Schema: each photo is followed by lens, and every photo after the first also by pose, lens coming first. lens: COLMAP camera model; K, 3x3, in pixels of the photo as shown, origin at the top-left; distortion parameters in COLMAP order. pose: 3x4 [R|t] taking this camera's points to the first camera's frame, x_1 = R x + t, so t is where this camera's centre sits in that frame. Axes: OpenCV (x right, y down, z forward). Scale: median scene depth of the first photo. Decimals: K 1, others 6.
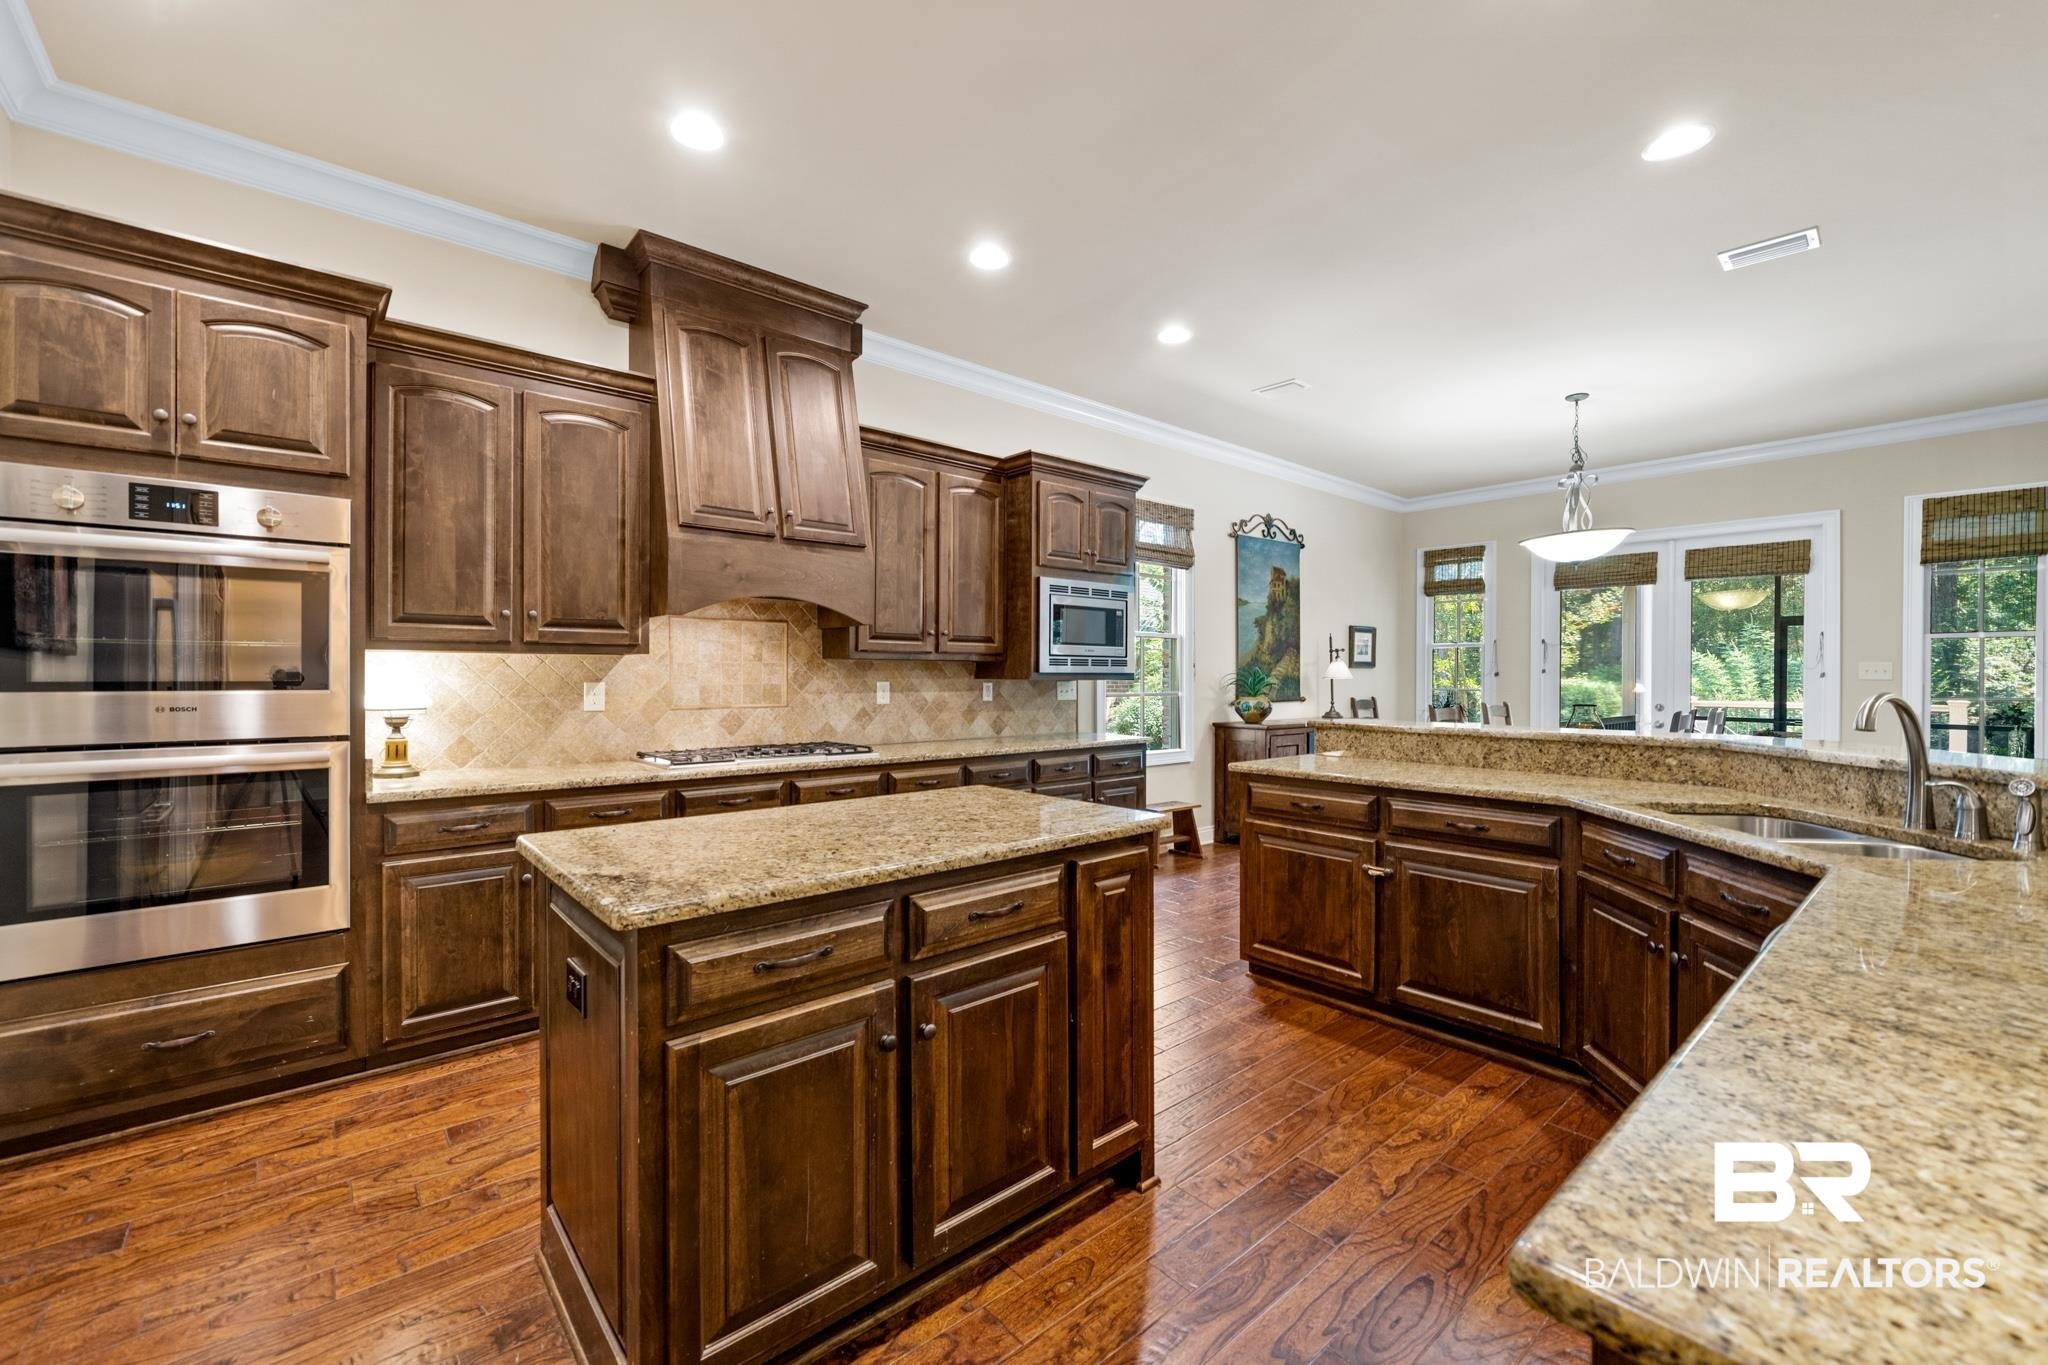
lens RADIAL K [[827.5, 0, 1015.7], [0, 827.5, 676.6], [0, 0, 1]] dist [0.000500, 0.000497]
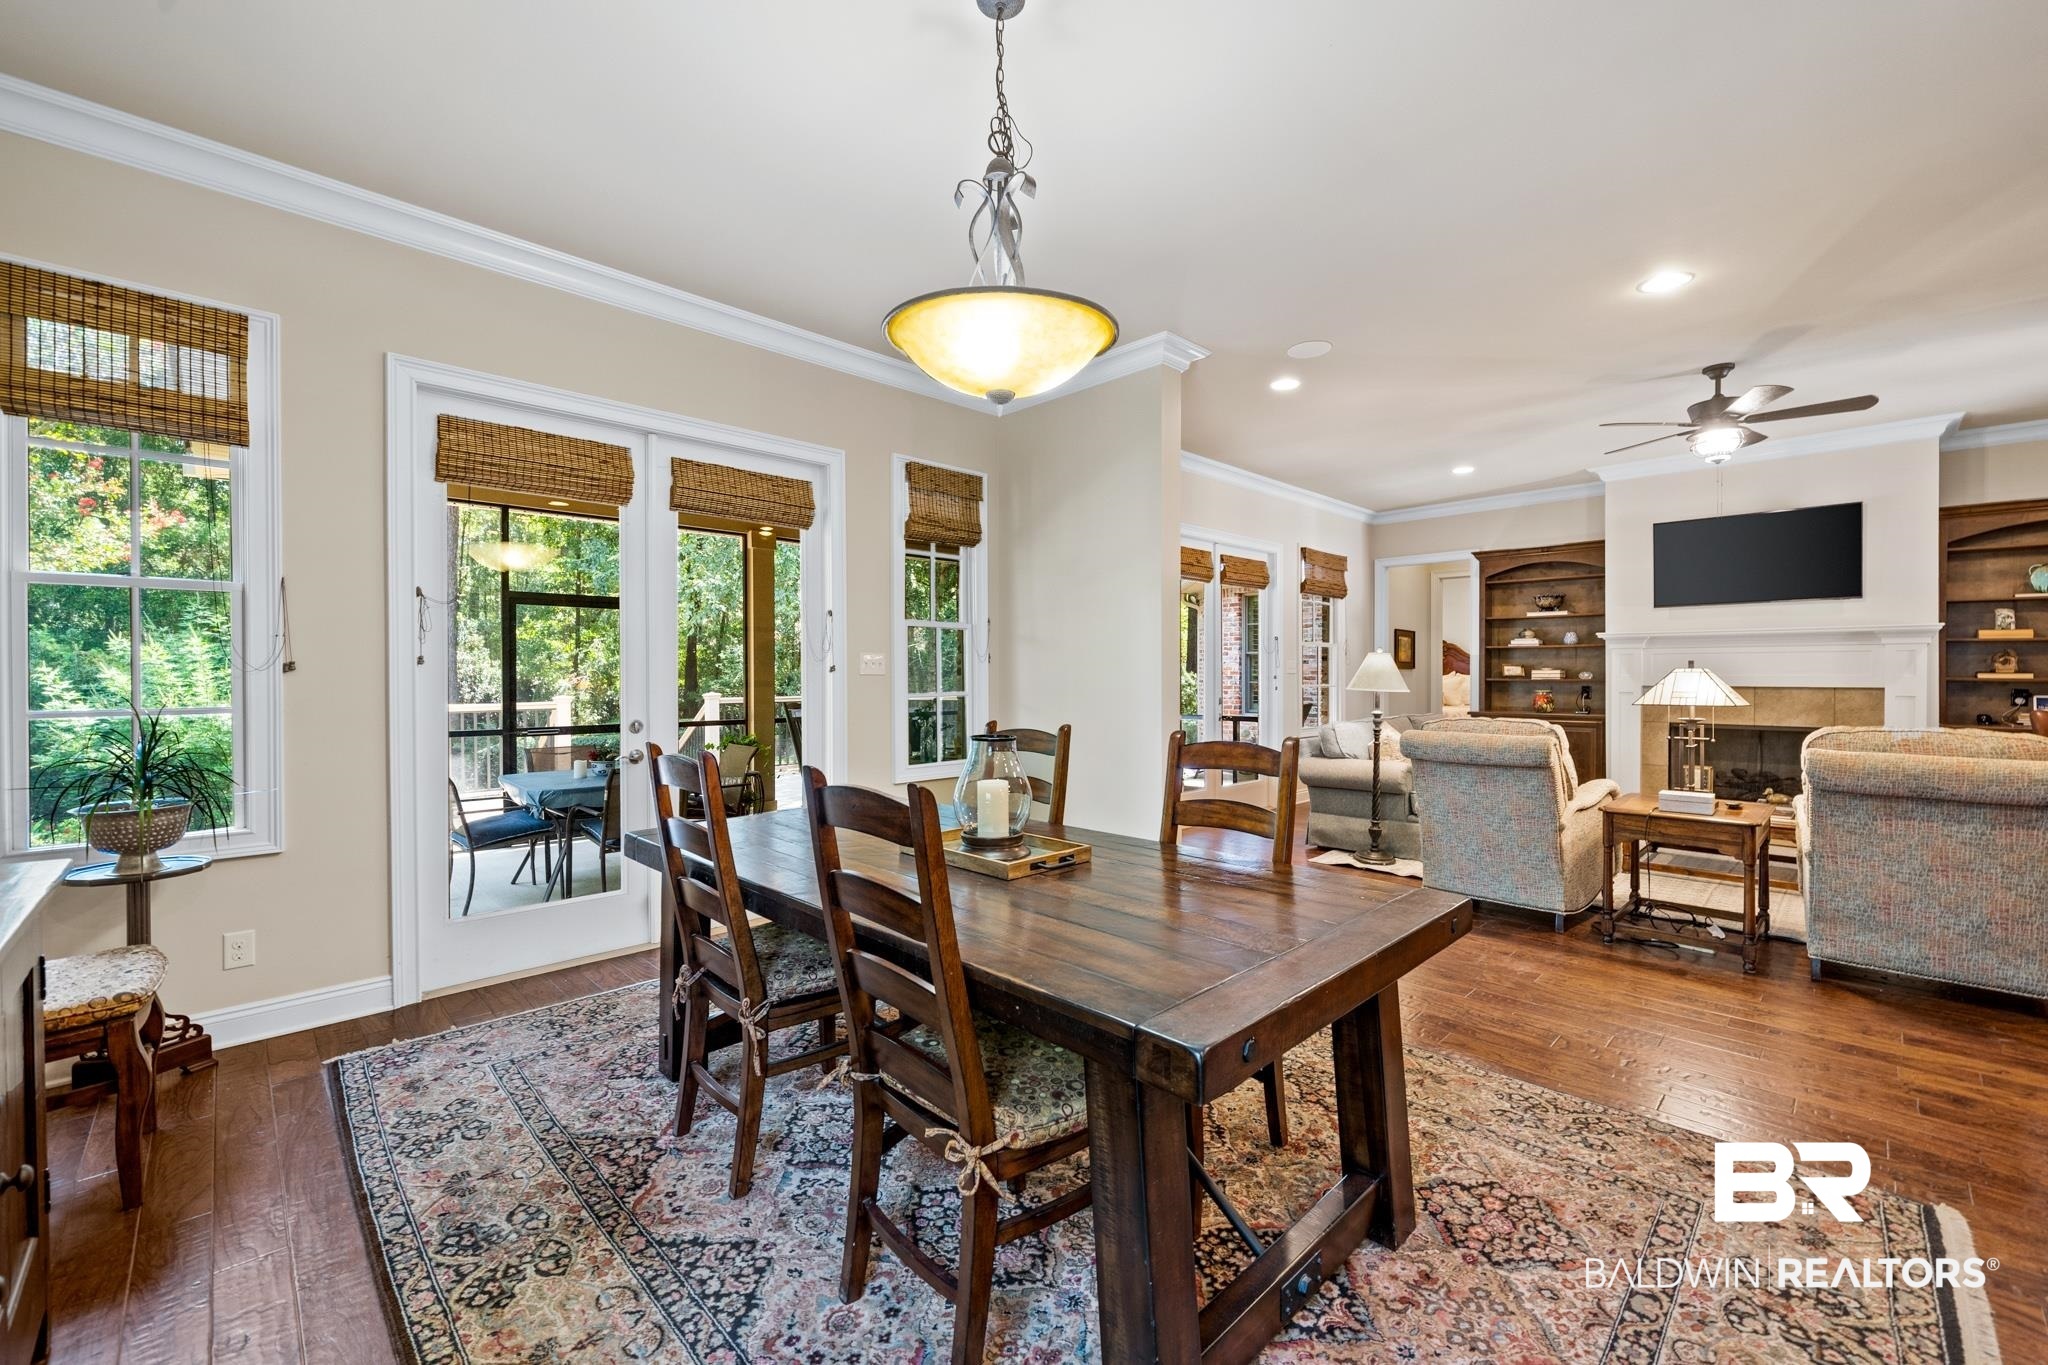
lens RADIAL K [[827.5, 0, 1013.3], [0, 827.5, 677.2], [0, 0, 1]] dist [0.000500, 0.000497]
pose [[-0.070444, -0.008978, 0.997475, 0.281384], [0.004159, 0.999948, 0.009294, -0.000744], [-0.997507, 0.004803, -0.070403, 1.110787]]
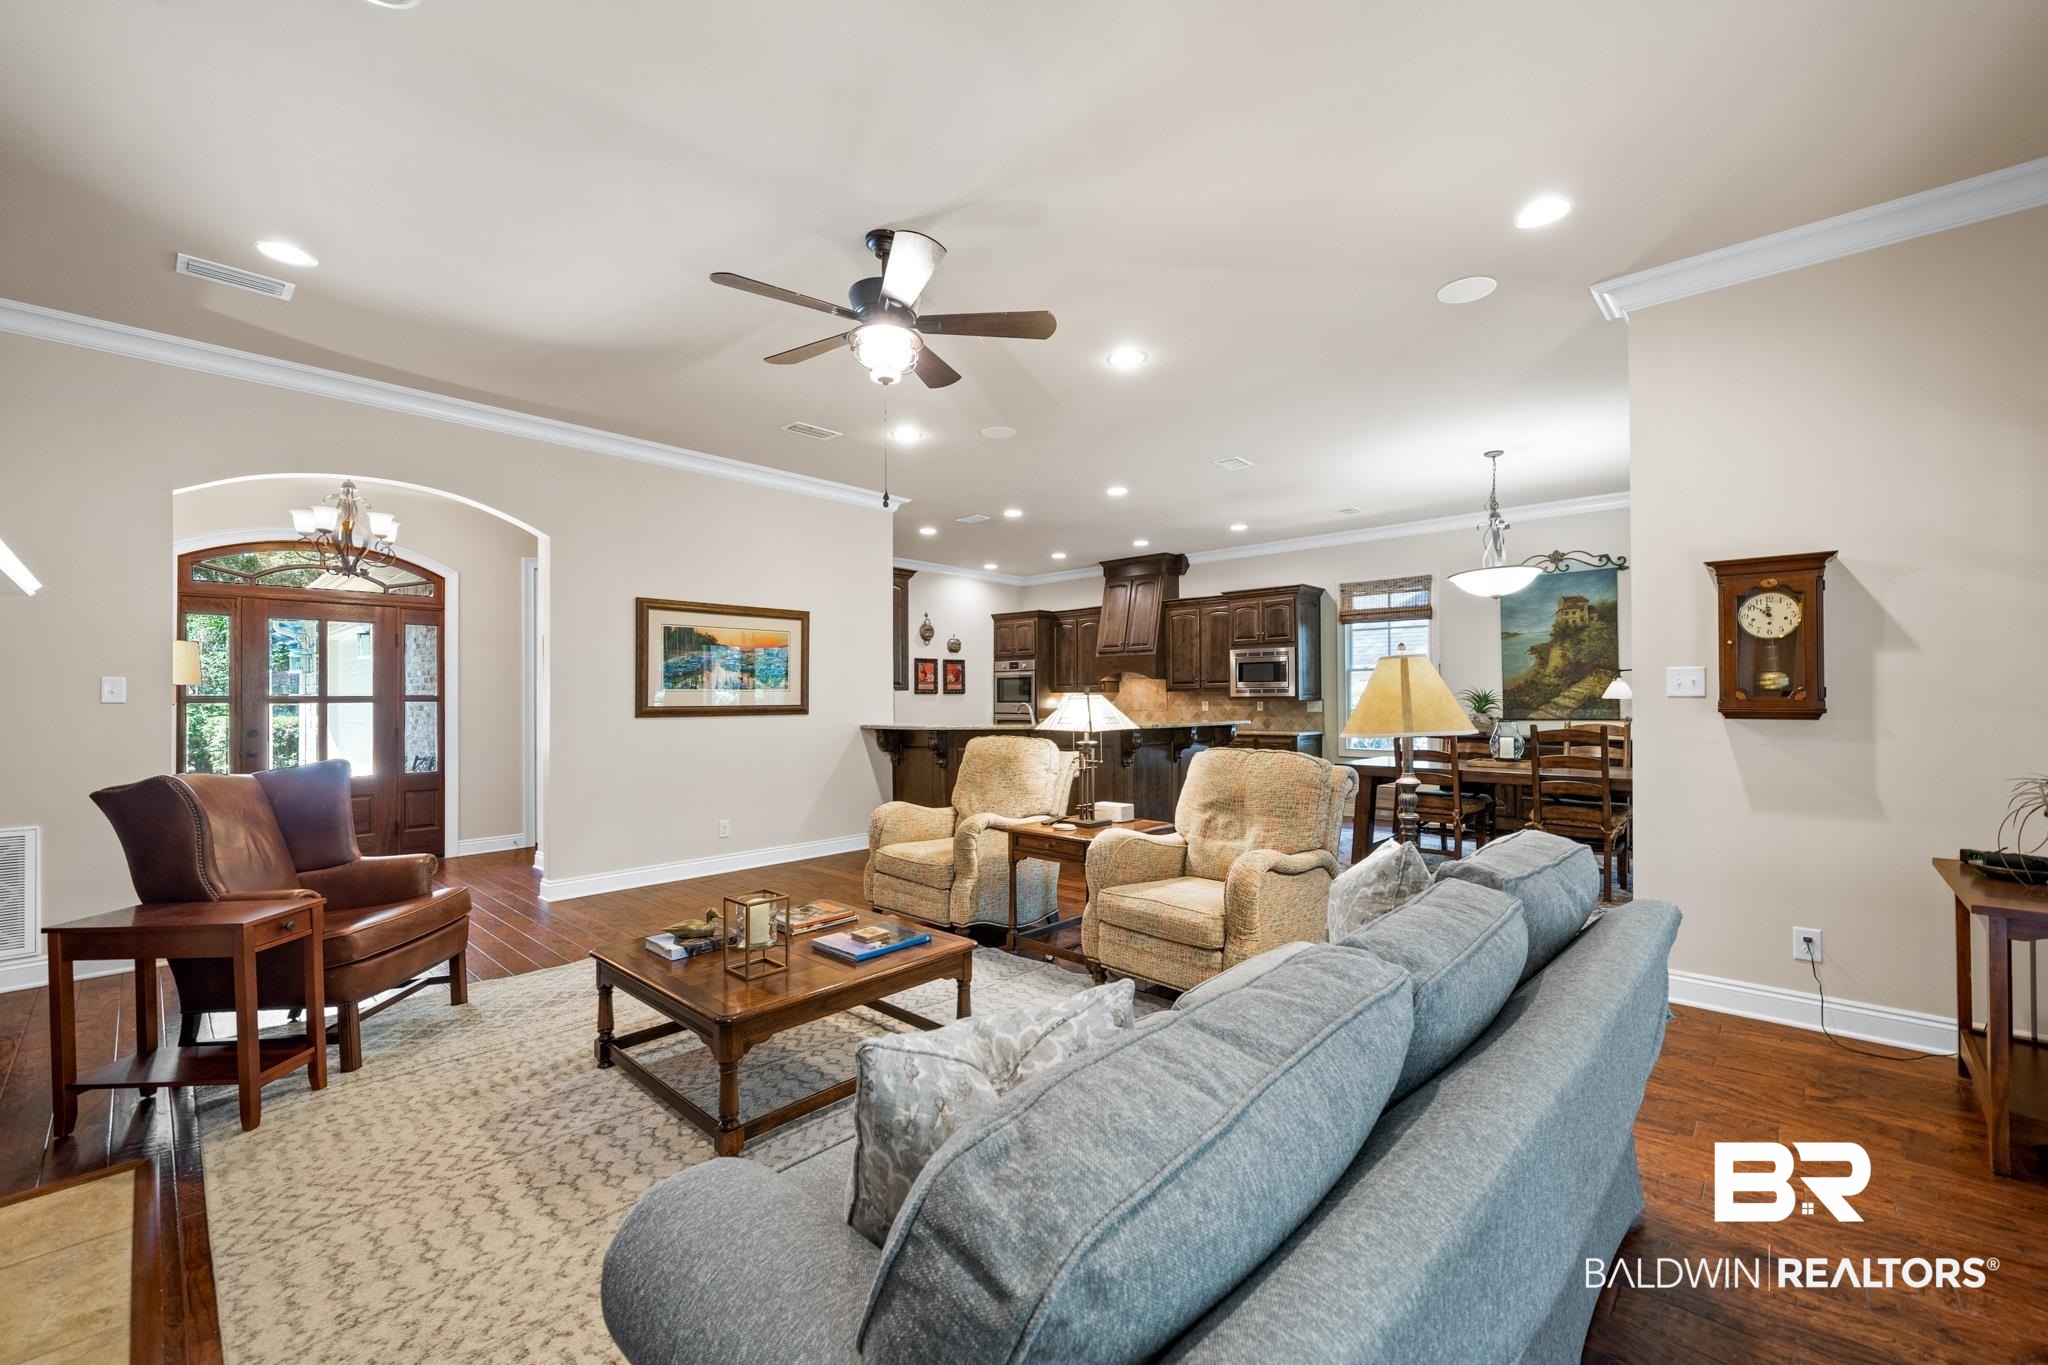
lens RADIAL K [[827.5, 0, 1021.6], [0, 827.5, 688.2], [0, 0, 1]] dist [0.000500, 0.000497]
pose [[0.112129, -0.018171, -0.993528, 1.907169], [0.002474, 0.999835, -0.018007, 0.009581], [0.993691, -0.000439, 0.112155, 0.227507]]
